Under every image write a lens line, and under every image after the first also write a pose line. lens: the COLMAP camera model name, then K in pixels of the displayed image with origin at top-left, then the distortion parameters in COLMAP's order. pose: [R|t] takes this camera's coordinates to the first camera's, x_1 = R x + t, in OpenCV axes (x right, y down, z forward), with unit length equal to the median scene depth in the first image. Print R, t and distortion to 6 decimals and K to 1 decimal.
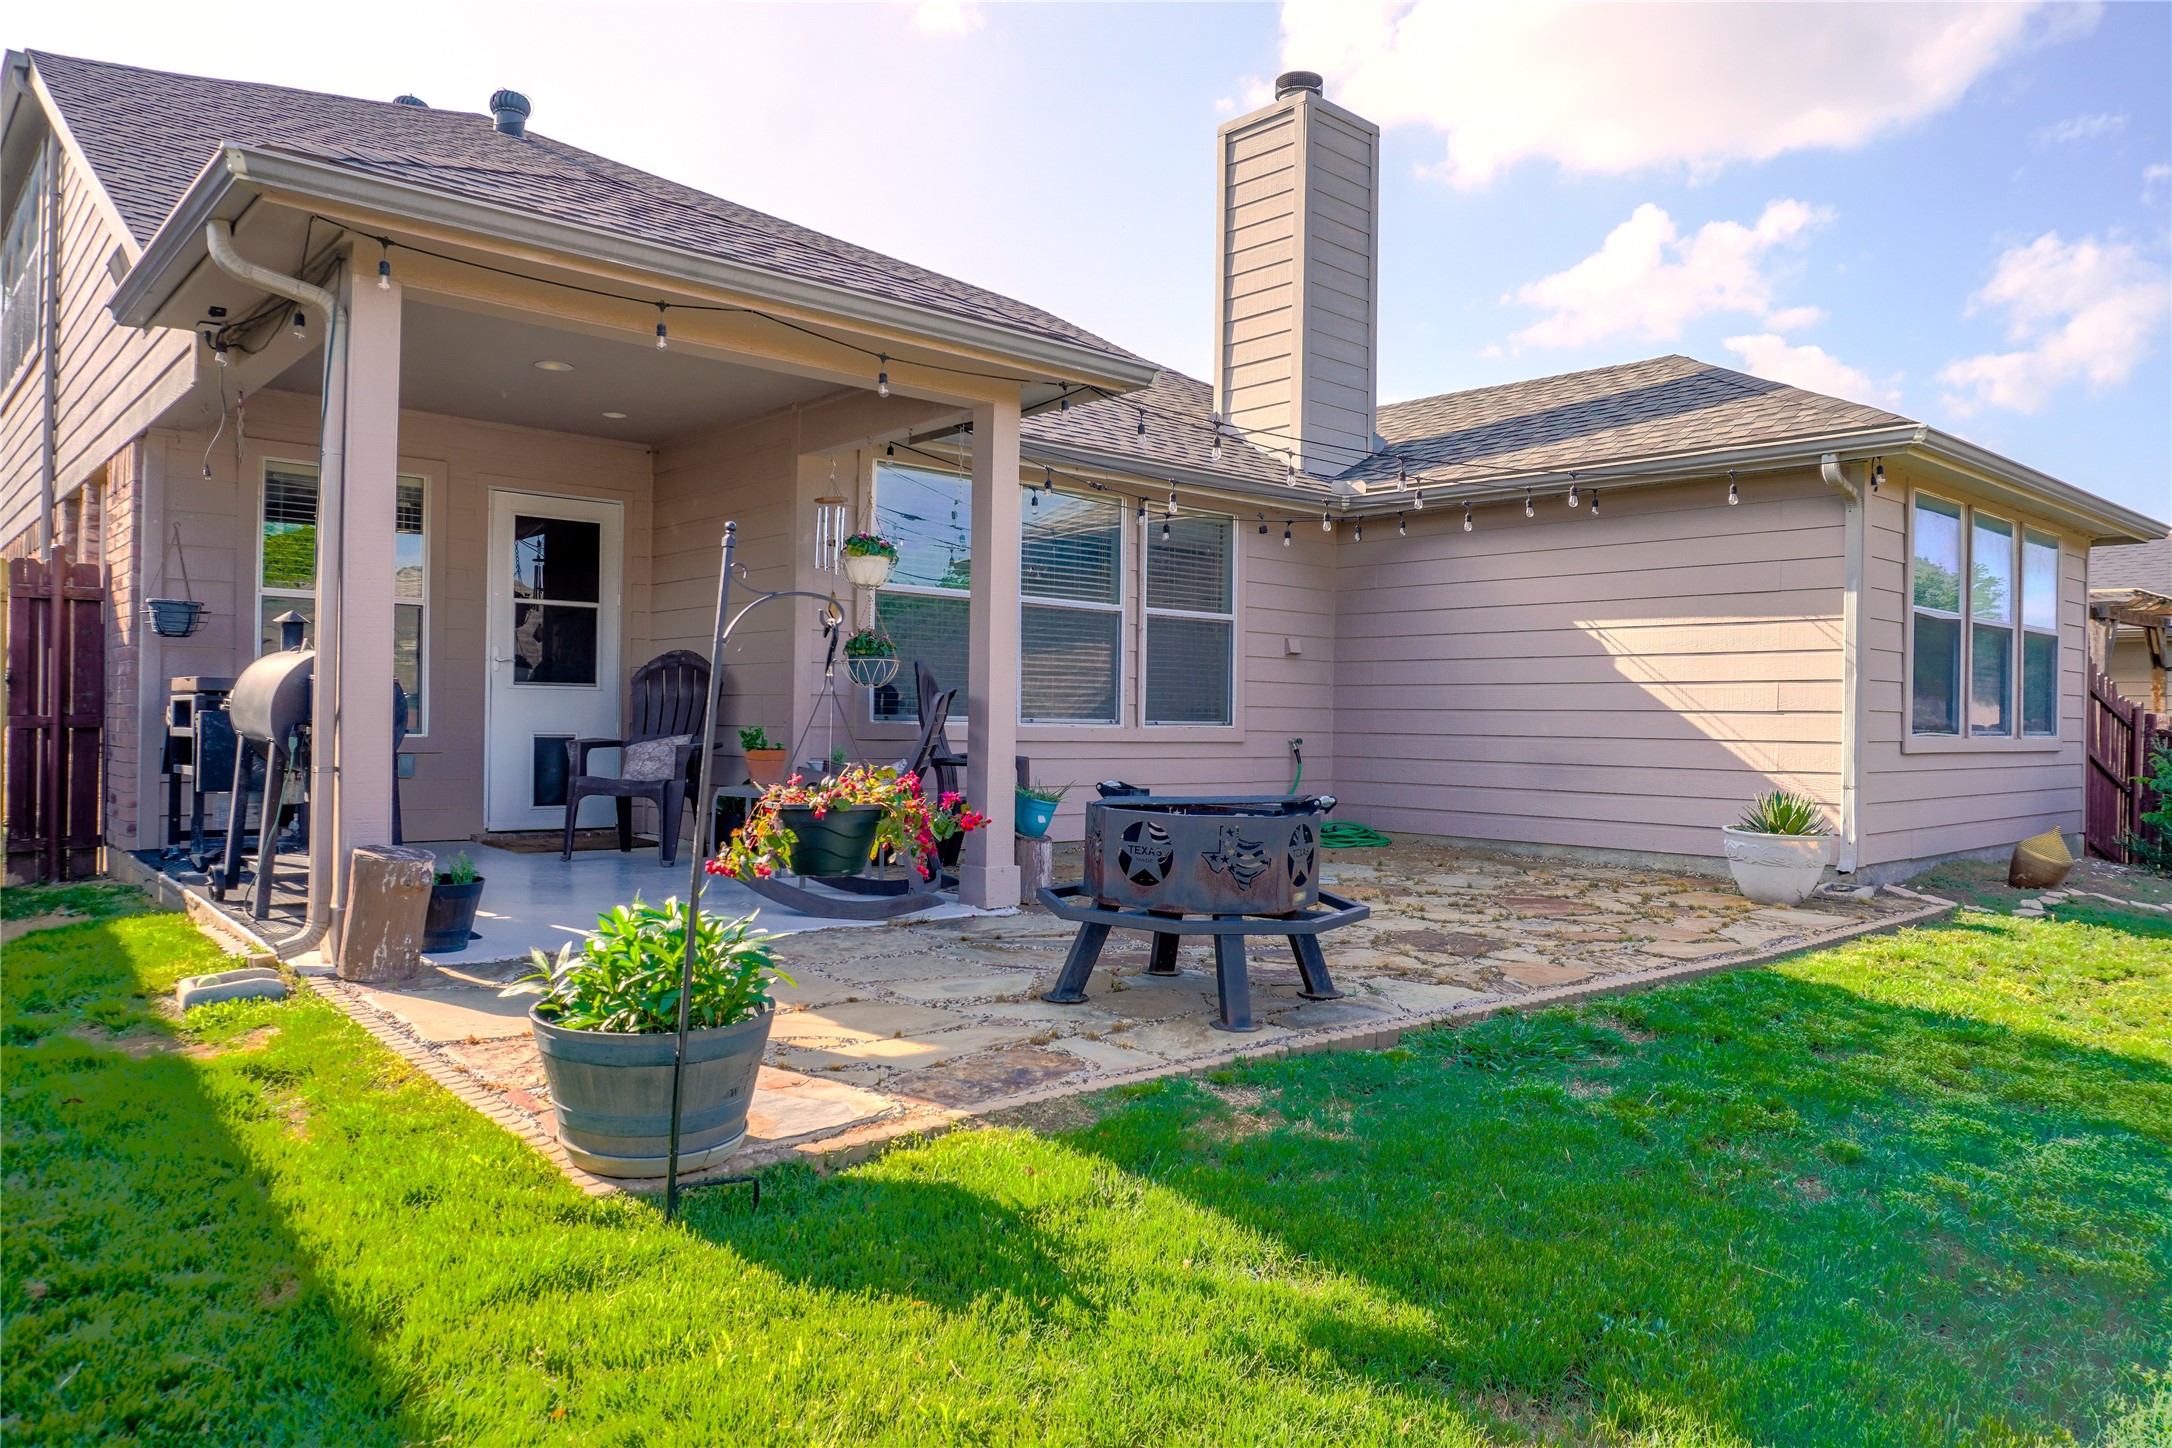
lens RADIAL K [[1446.5, 0, 1083.4], [0, 1446.5, 717.7], [0, 0, 1]] dist [-0.041144, 0.022001]
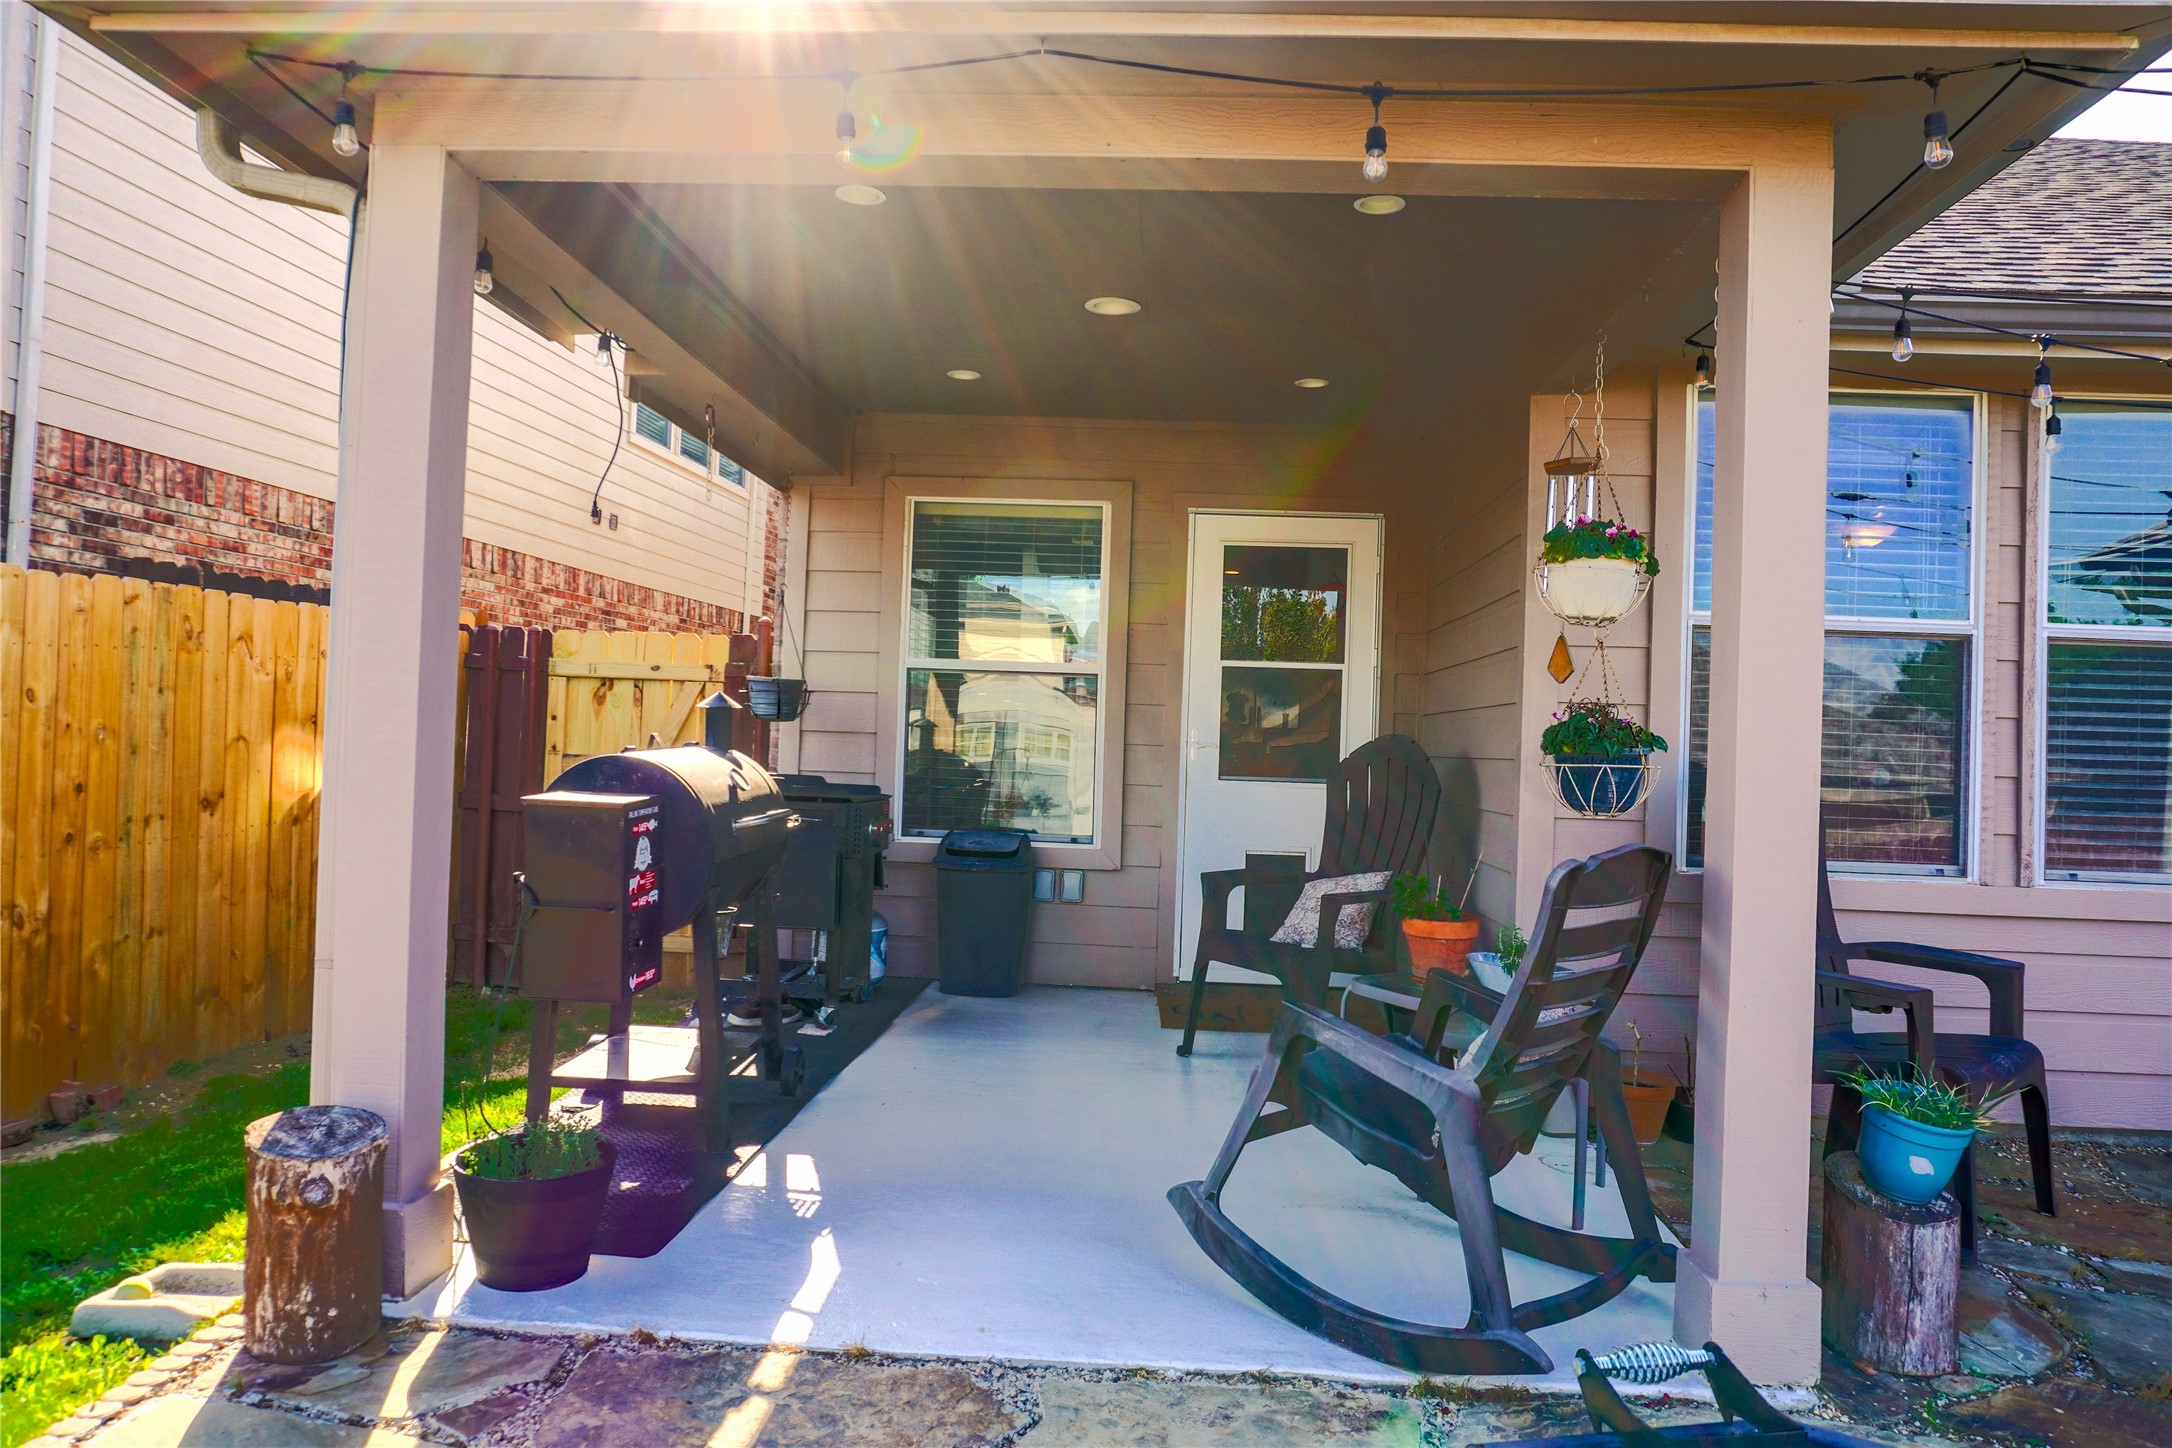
lens RADIAL K [[1446.5, 0, 1070.5], [0, 1446.5, 727.2], [0, 0, 1]] dist [-0.041144, 0.022001]
pose [[0.688298, -0.001802, -0.725426, 0.087805], [-0.027107, 0.999235, -0.028201, -0.026999], [0.724921, 0.039075, 0.687722, 0.460593]]
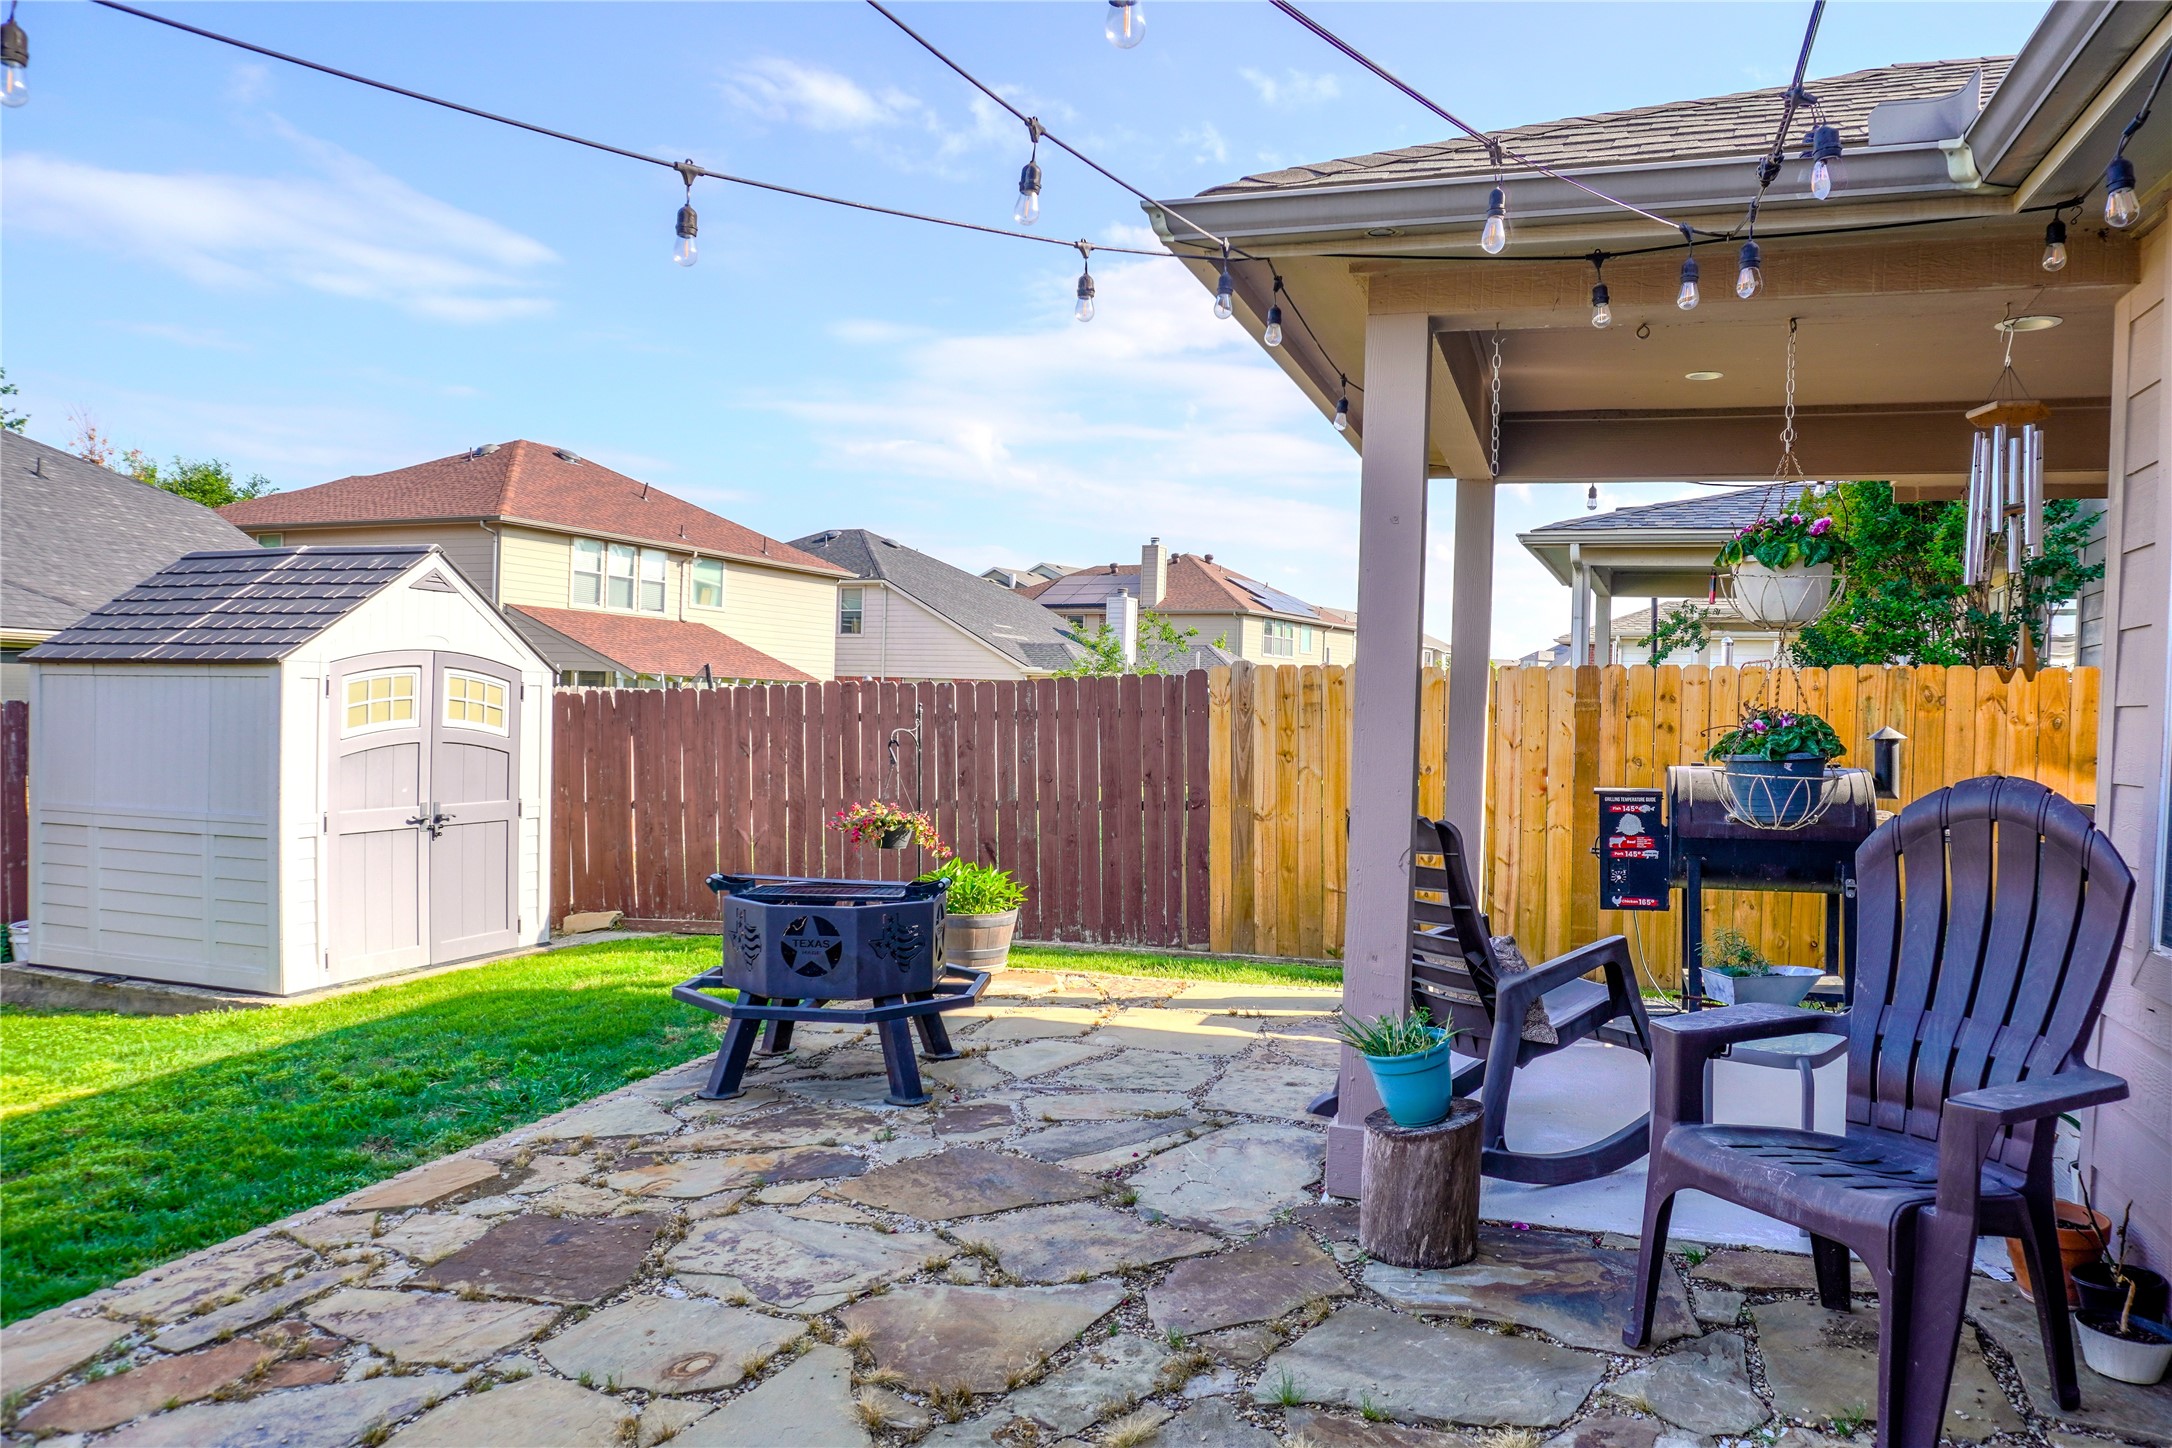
lens RADIAL K [[1446.5, 0, 1101.4], [0, 1446.5, 719.0], [0, 0, 1]] dist [-0.041144, 0.022001]
pose [[-0.883498, -0.042408, -0.466511, 0.256509], [-0.049158, 0.998788, 0.002302, -0.039094], [0.465848, 0.024967, -0.884512, 1.205558]]
